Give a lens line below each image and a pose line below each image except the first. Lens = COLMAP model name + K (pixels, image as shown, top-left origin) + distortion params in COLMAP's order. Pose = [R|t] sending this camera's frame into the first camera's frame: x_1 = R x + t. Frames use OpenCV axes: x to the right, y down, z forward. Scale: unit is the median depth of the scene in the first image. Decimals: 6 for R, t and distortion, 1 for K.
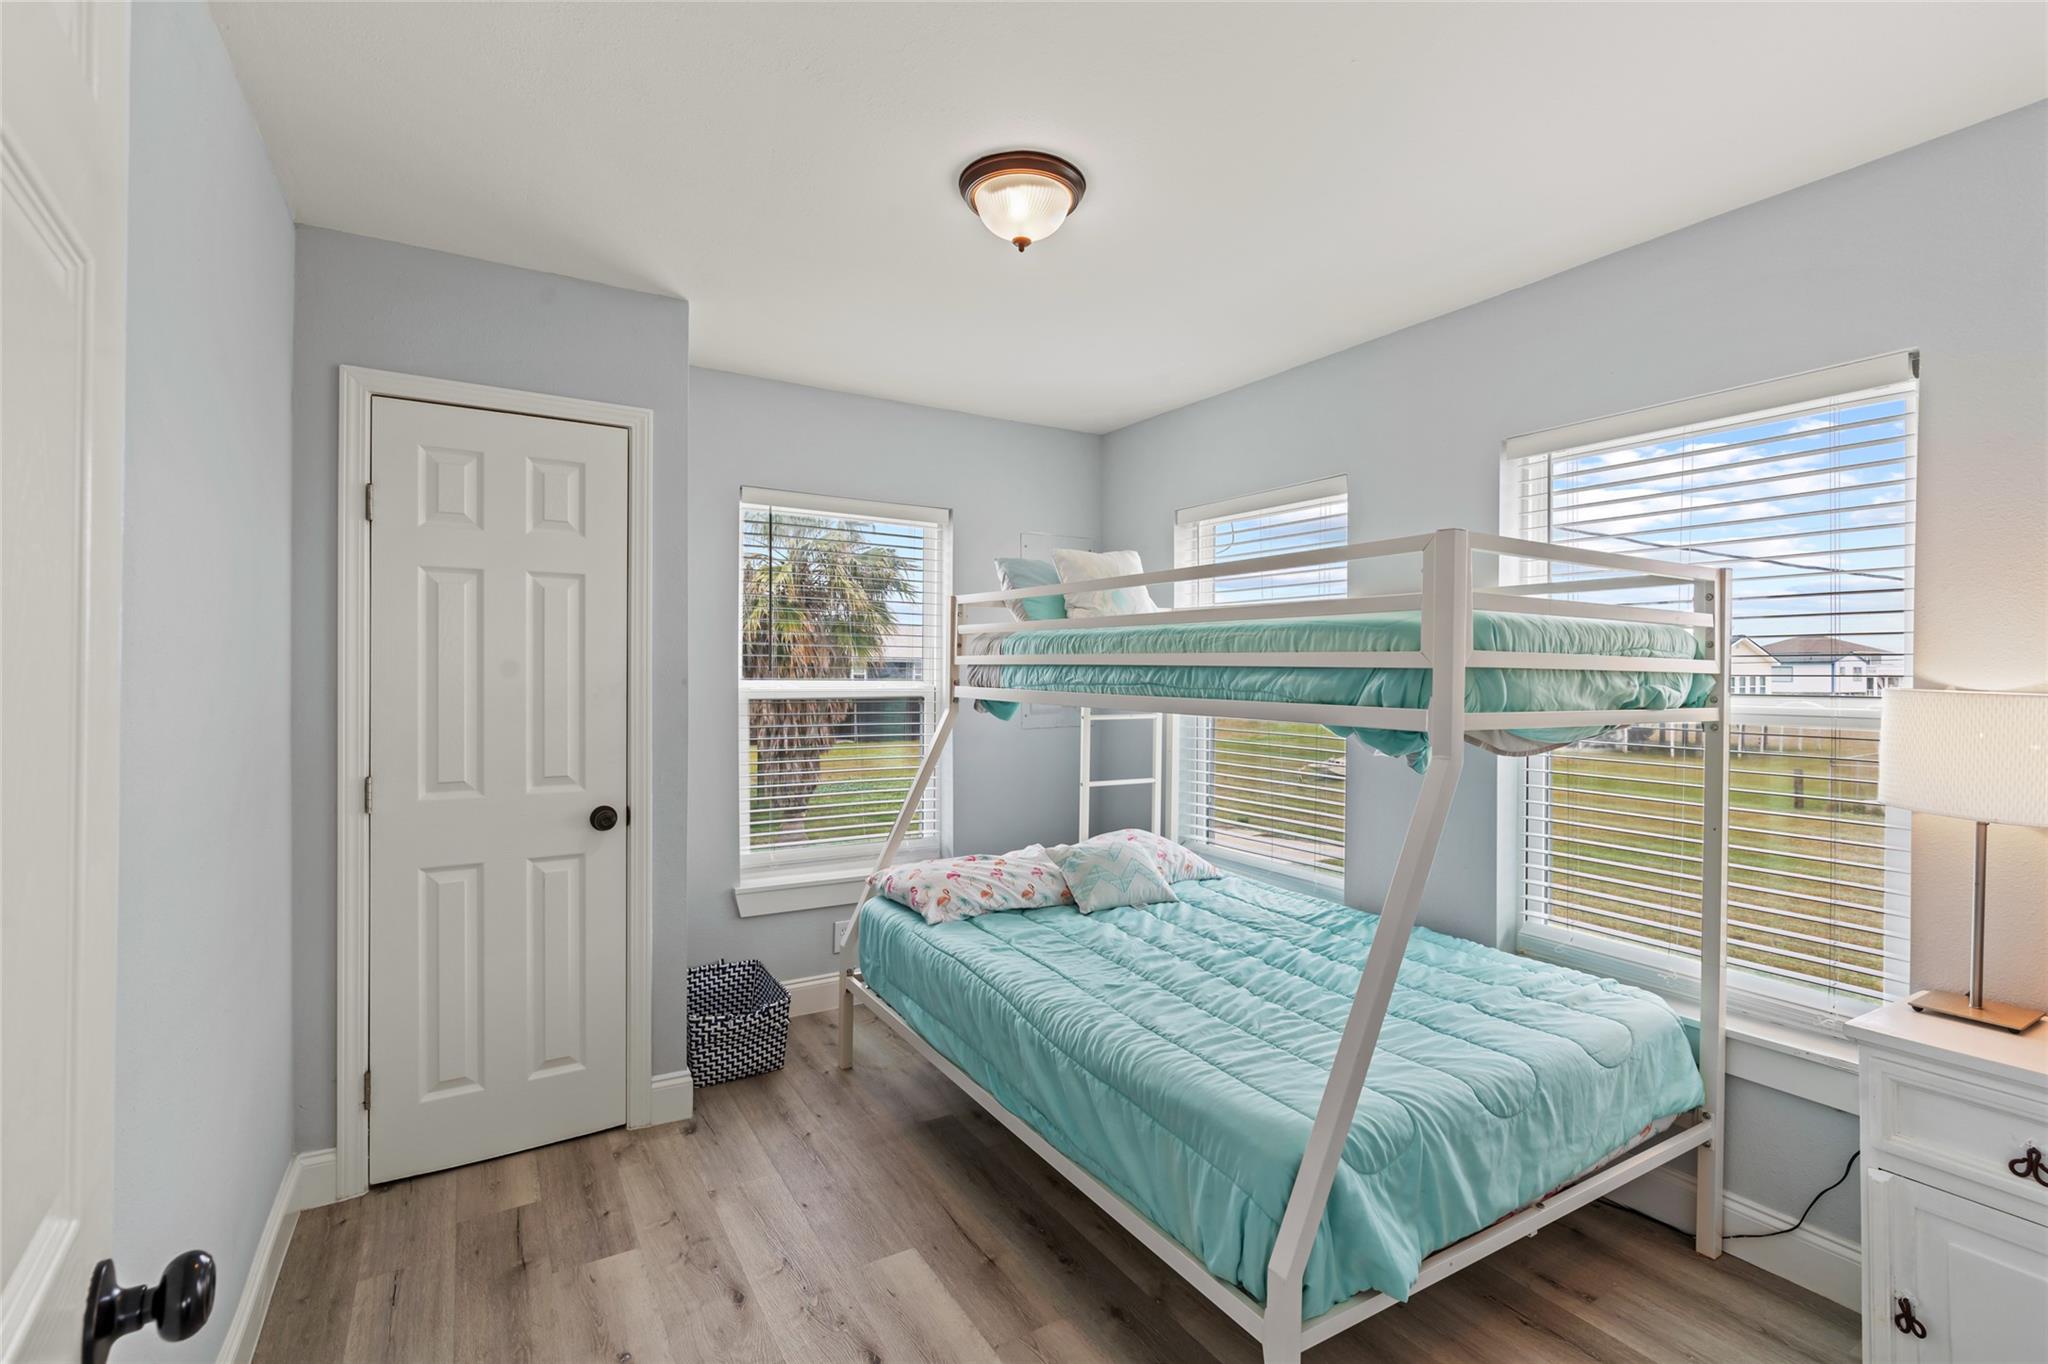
lens RADIAL K [[922.5, 0, 1030.6], [0, 922.5, 670.1], [0, 0, 1]] dist [-0.000192, 0.000170]
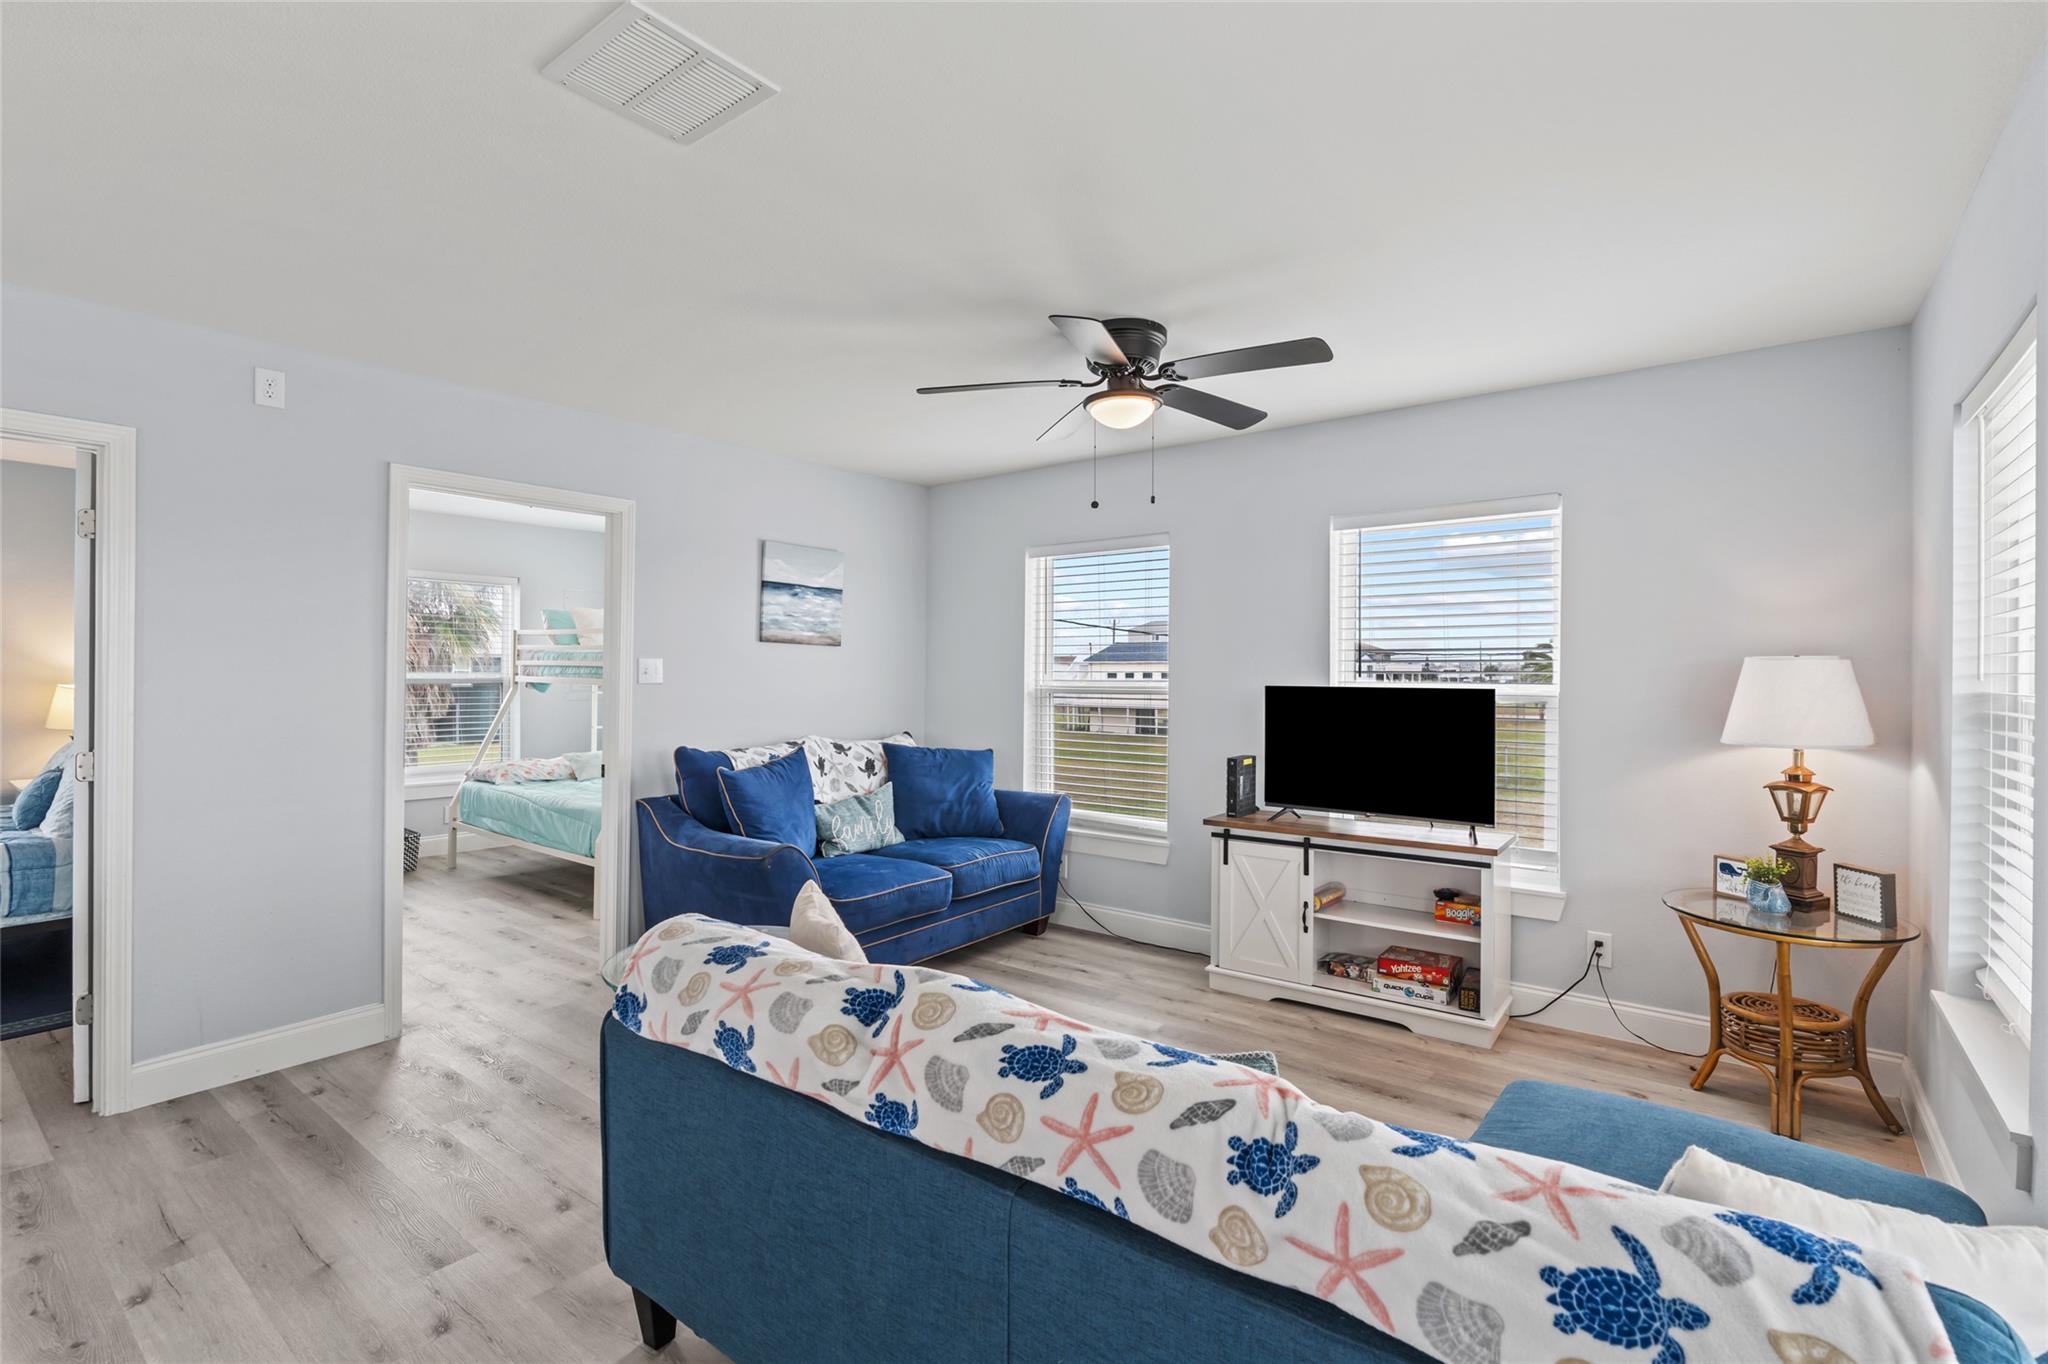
lens RADIAL K [[922.5, 0, 1030.6], [0, 922.5, 670.1], [0, 0, 1]] dist [-0.000192, 0.000170]
pose [[0.933434, 0.002071, 0.358743, 0.245531], [-0.003638, 0.999987, 0.003692, -0.006470], [-0.358731, -0.004751, 0.933429, -1.276639]]
